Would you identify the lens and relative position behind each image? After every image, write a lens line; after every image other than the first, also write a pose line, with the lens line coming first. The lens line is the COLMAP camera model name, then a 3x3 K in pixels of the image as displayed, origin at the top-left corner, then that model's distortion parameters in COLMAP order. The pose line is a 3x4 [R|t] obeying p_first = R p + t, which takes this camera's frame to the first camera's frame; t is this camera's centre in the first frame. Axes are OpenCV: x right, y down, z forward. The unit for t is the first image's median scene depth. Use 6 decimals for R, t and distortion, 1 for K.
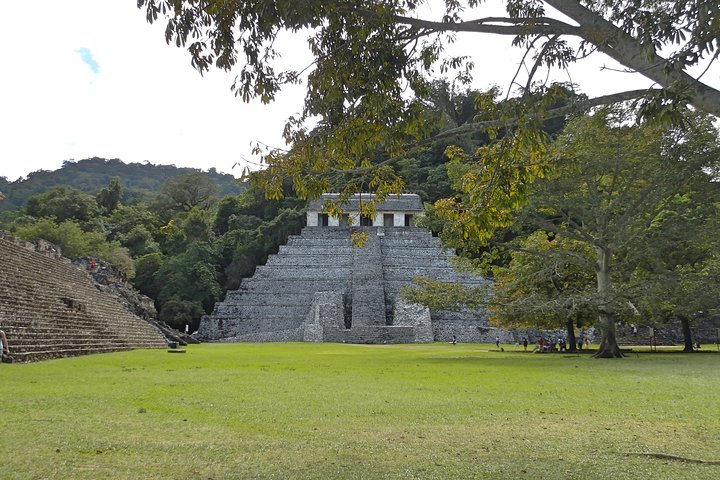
lens RADIAL K [[652.4, 0, 361.2], [0, 652.4, 236.0], [0, 0, 1]] dist [0.015849, -0.006401]
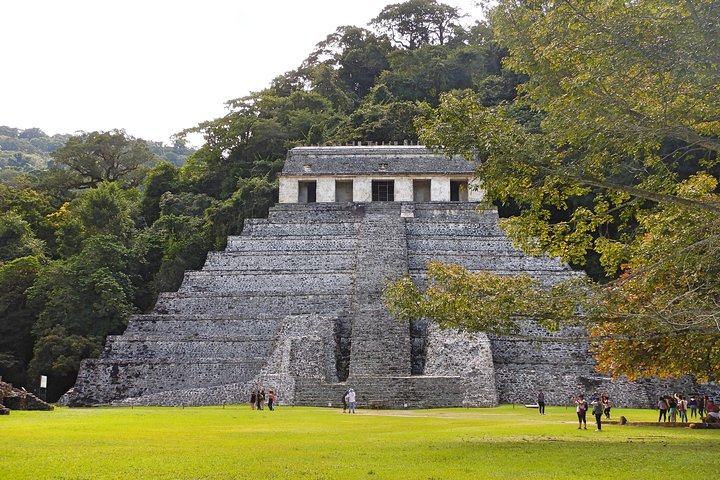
lens RADIAL K [[993.1, 0, 363.9], [0, 993.1, 239.1], [0, 0, 1]] dist [0.022126, 0.000000]
pose [[0.998821, -0.011692, -0.047110, 0.039247], [0.011470, 0.999922, -0.004979, 0.026810], [0.047164, 0.004432, 0.998877, 0.164029]]
